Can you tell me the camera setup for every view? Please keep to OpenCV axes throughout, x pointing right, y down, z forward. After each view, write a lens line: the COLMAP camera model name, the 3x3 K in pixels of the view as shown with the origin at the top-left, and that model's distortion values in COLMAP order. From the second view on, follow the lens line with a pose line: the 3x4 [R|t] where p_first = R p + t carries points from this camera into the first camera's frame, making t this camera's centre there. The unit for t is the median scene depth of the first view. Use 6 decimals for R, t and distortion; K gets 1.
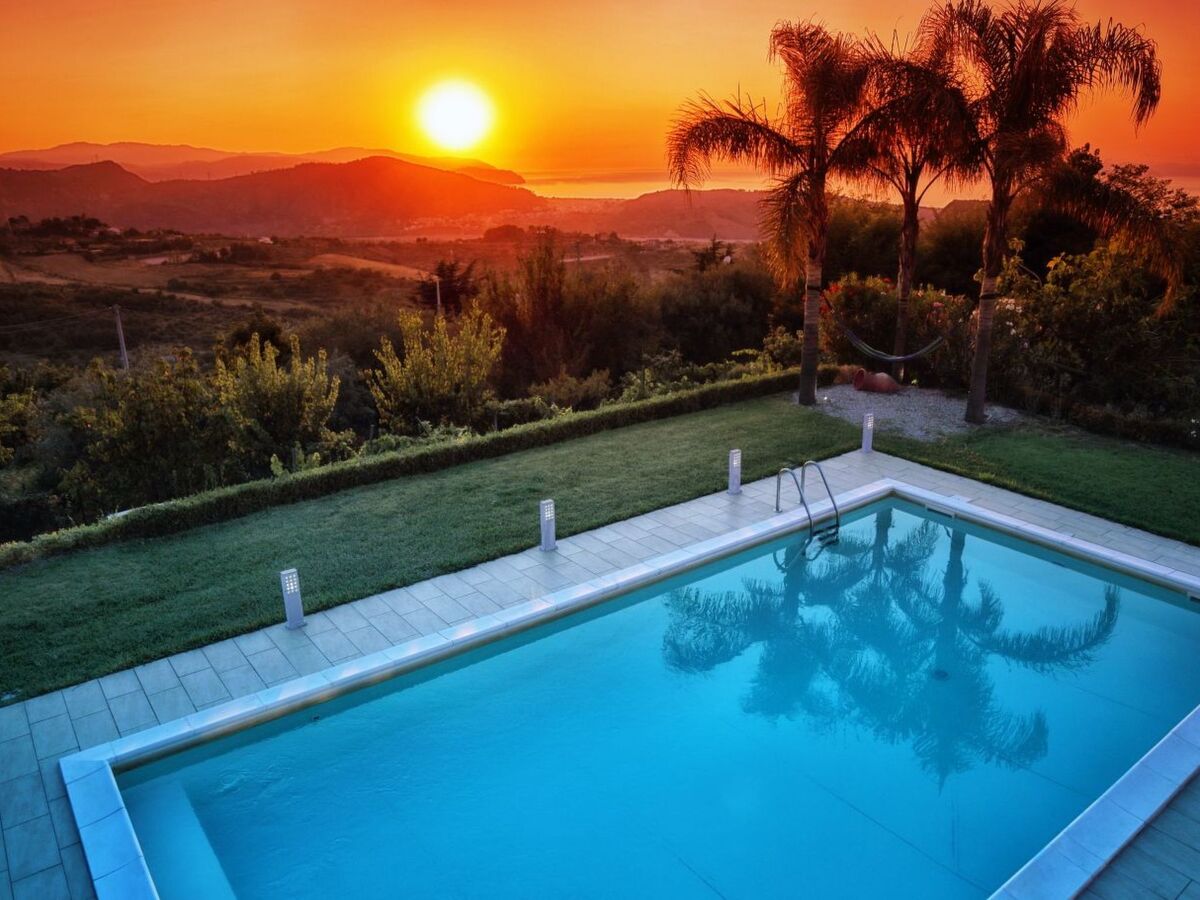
lens RADIAL K [[917.1, 0, 605.5], [0, 917.1, 494.8], [0, 0, 1]] dist [-0.099508, 0.019565]
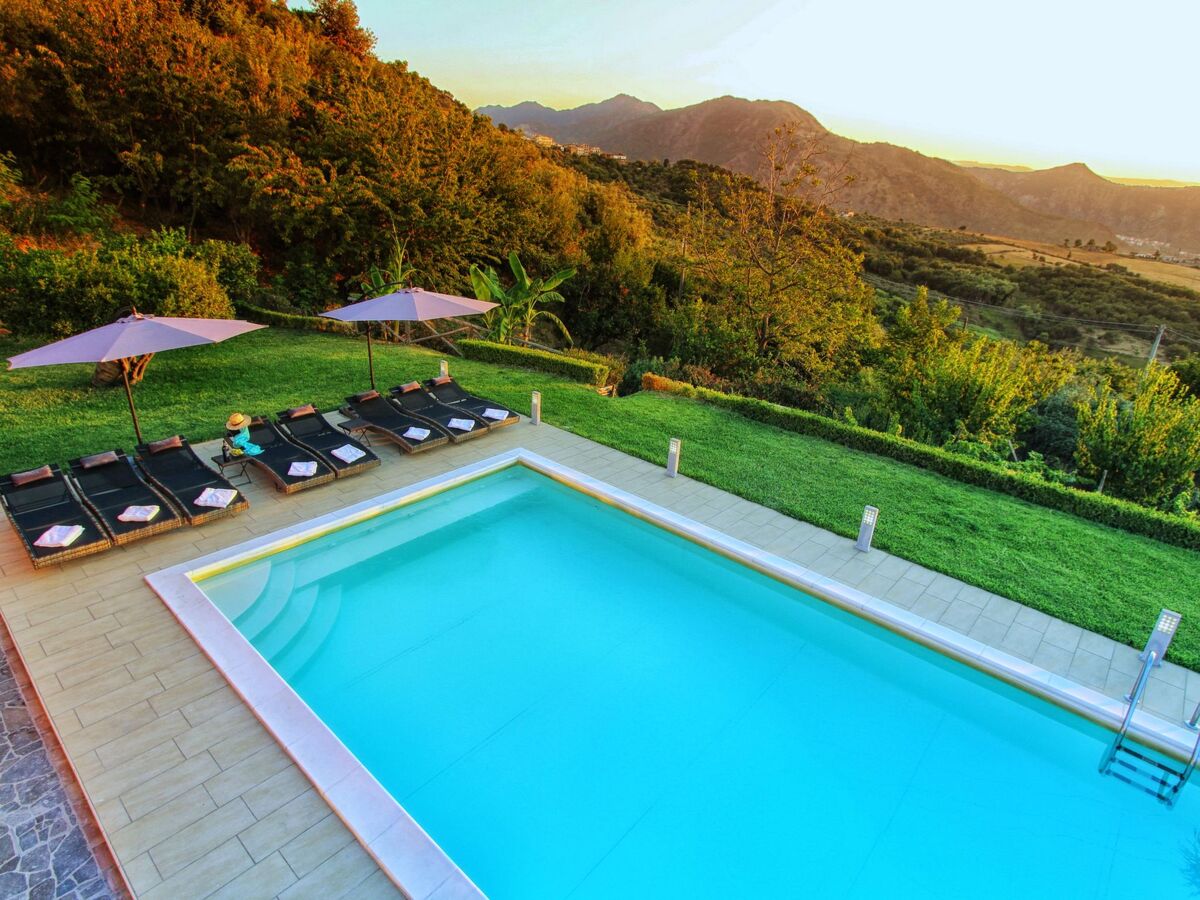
lens RADIAL K [[686.7, 0, 584.3], [0, 686.7, 462.3], [0, 0, 1]] dist [-0.025085, 0.007664]
pose [[0.152872, 0.401309, -0.903095, 0.534144], [-0.387677, 0.864938, 0.318729, -0.148727], [0.909030, 0.301385, 0.287804, 0.399923]]
